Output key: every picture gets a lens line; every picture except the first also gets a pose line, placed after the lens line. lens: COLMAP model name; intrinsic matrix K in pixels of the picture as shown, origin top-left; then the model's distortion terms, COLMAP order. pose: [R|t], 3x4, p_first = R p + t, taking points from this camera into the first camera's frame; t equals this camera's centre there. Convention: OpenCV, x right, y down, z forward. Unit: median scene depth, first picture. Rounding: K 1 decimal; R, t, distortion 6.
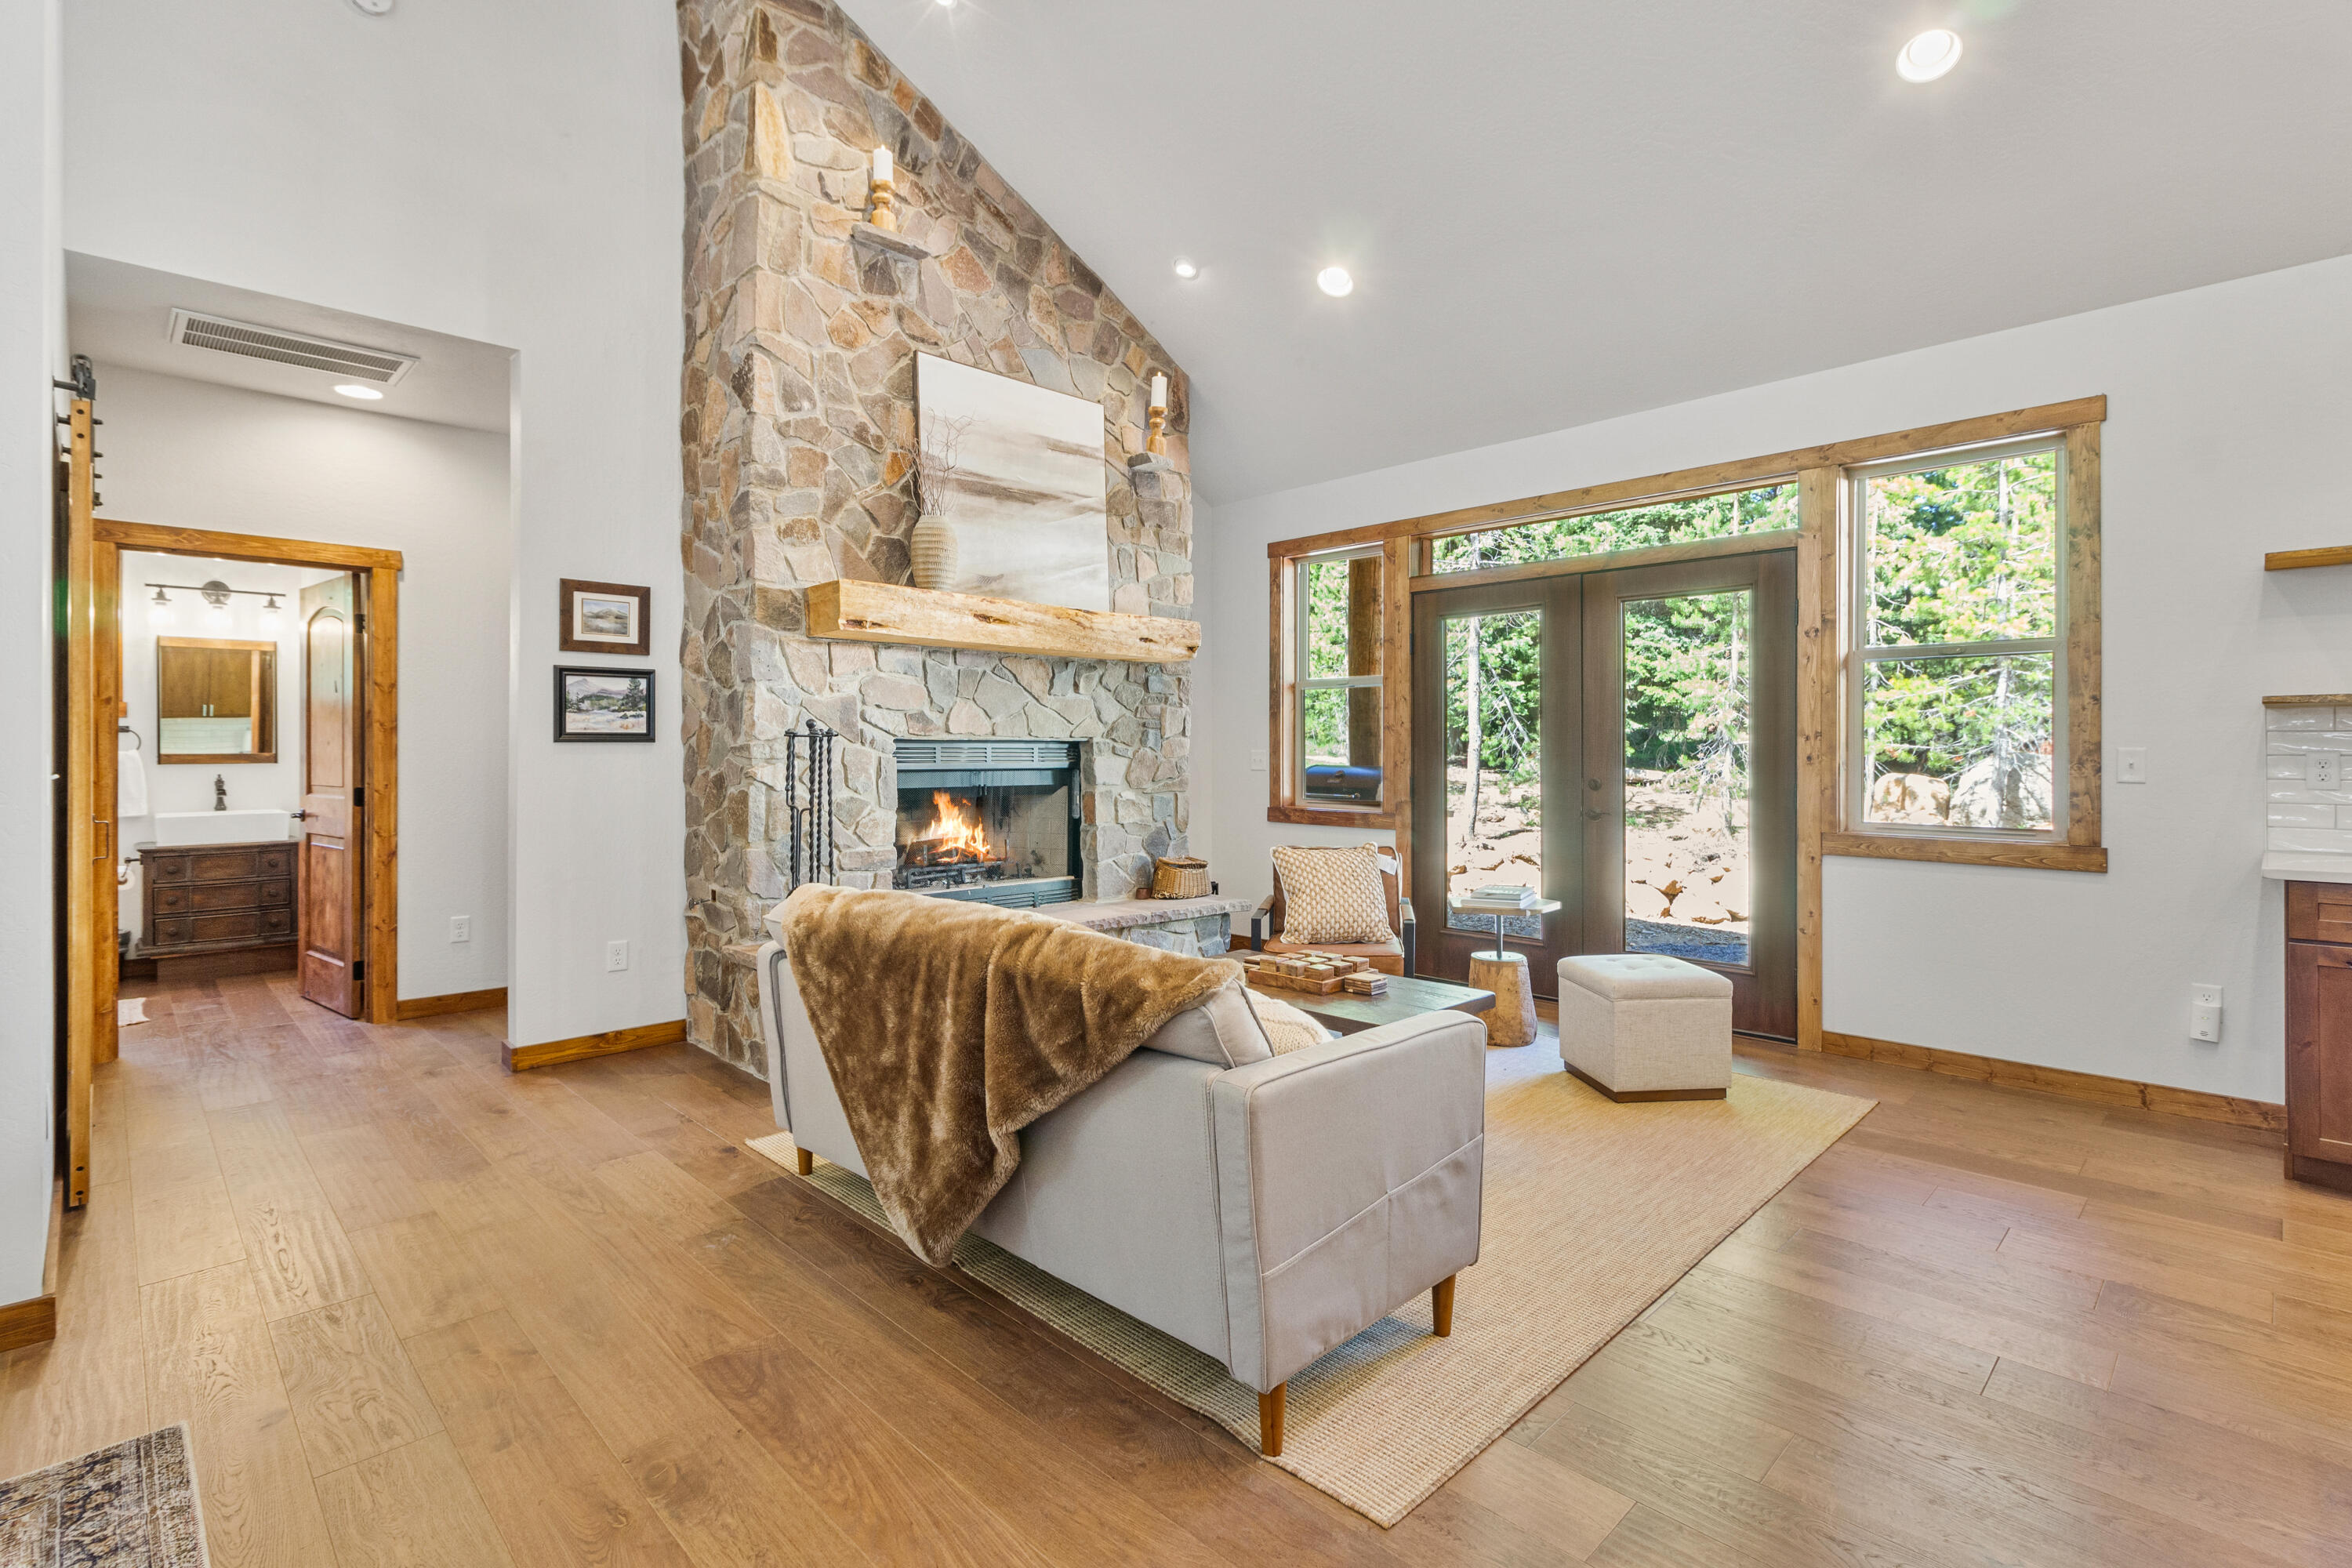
lens RADIAL K [[1092.3, 0, 1182.5], [0, 1092.3, 749.8], [0, 0, 1]] dist [0.001349, 0.000638]
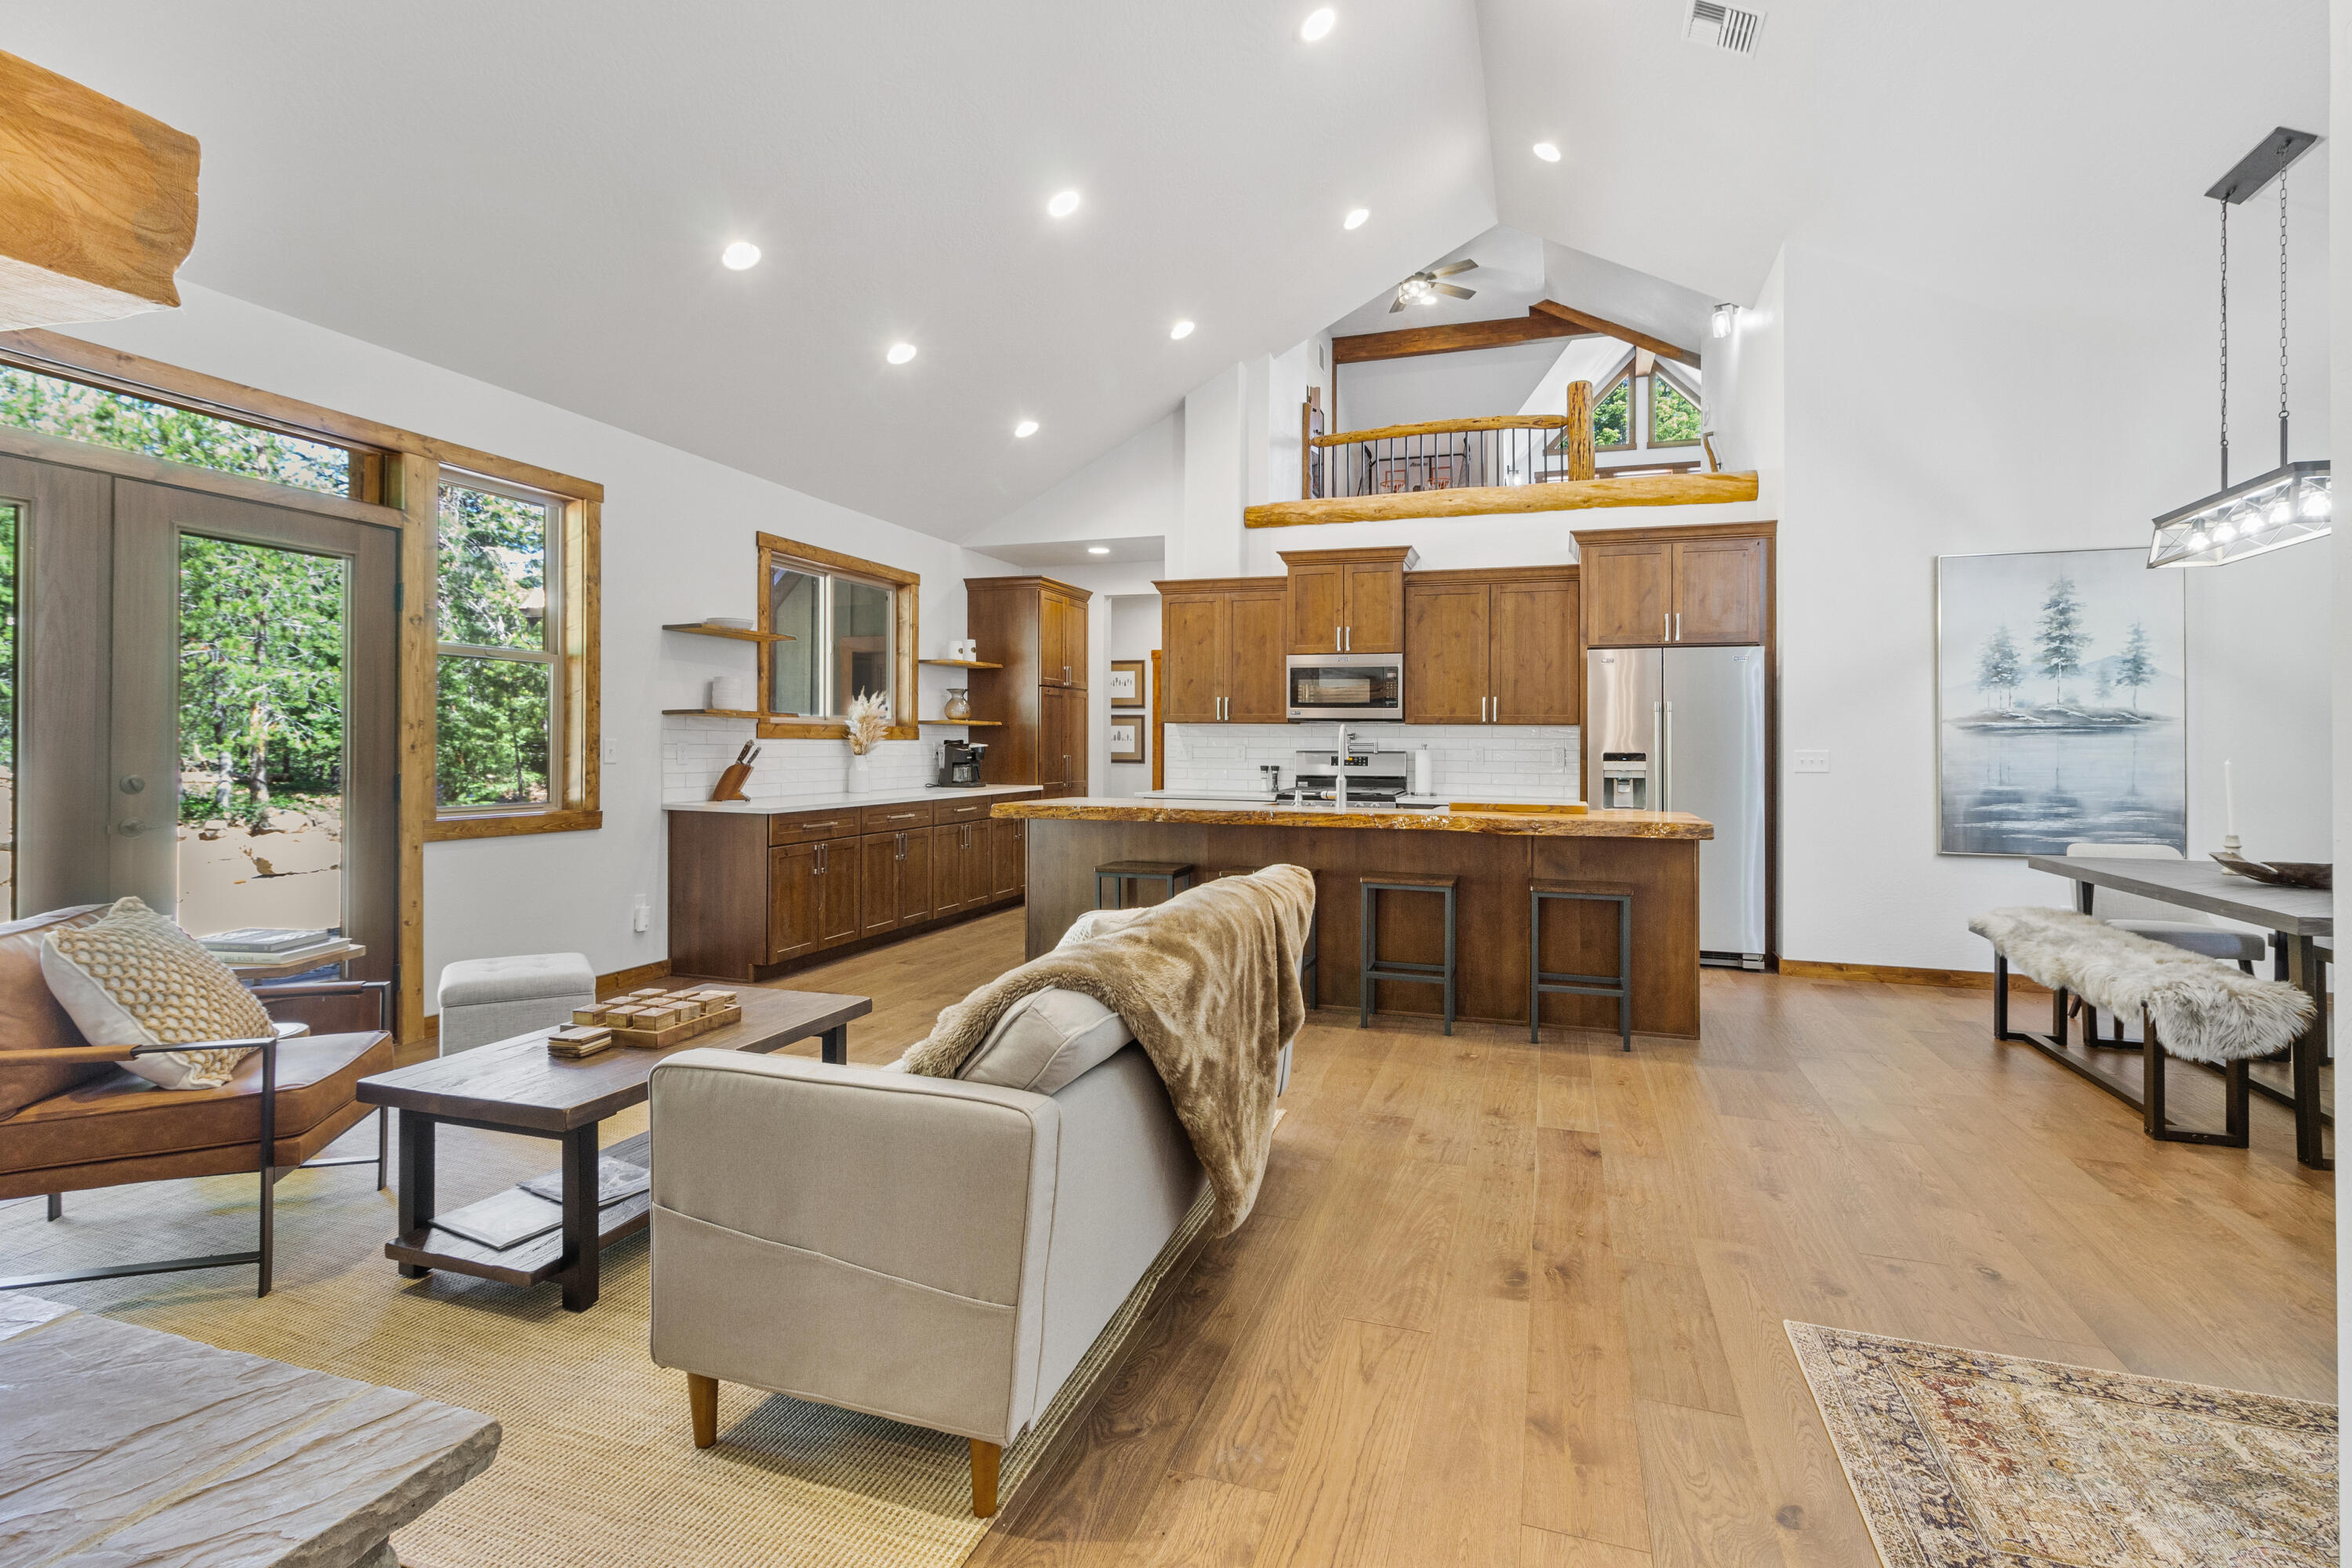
lens RADIAL K [[1104.9, 0, 1183.8], [0, 1104.9, 737.8], [0, 0, 1]] dist [0.001310, 0.000185]
pose [[-0.452520, 0.002601, 0.891750, -0.635096], [-0.009306, 0.999928, -0.007639, 0.001009], [-0.891705, -0.011756, -0.452463, 0.833674]]
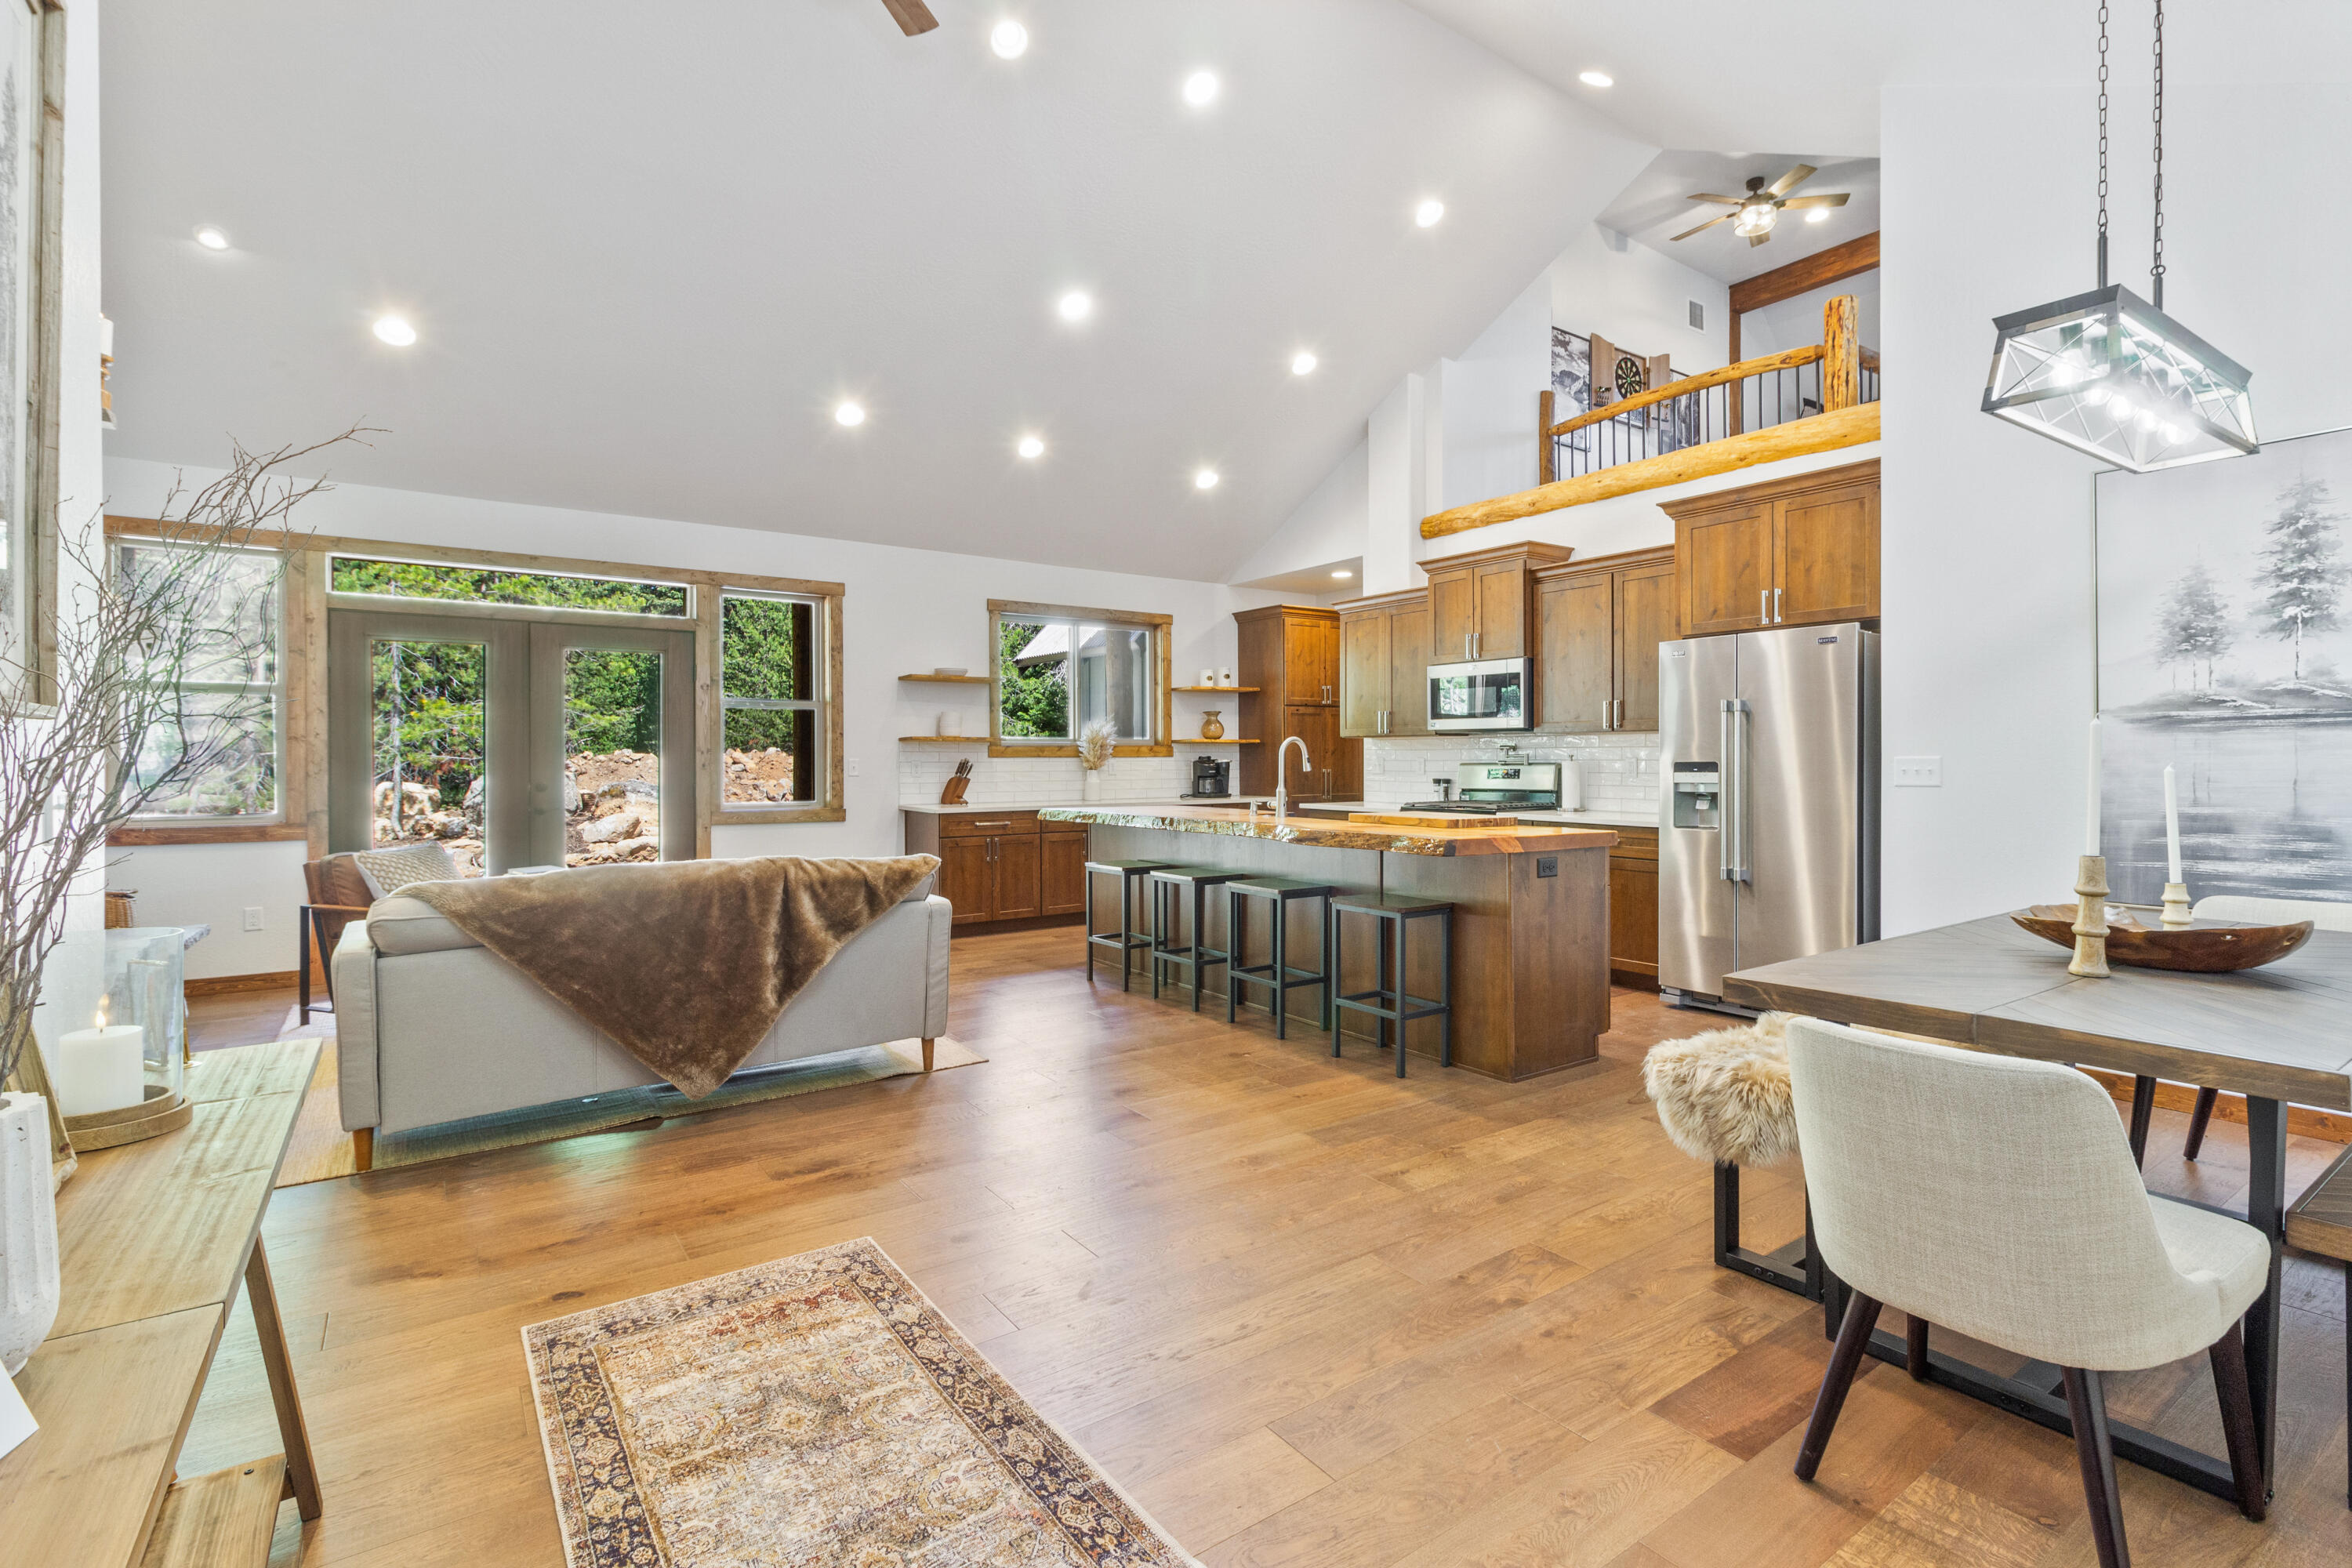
lens RADIAL K [[1090.0, 0, 1177.5], [0, 1090.0, 768.5], [0, 0, 1]] dist [0.000961, 0.001206]
pose [[0.172291, -0.008039, 0.985013, -0.876075], [0.001397, 0.999968, 0.007916, 0.000817], [-0.985045, 0.000012, 0.172296, 0.045793]]
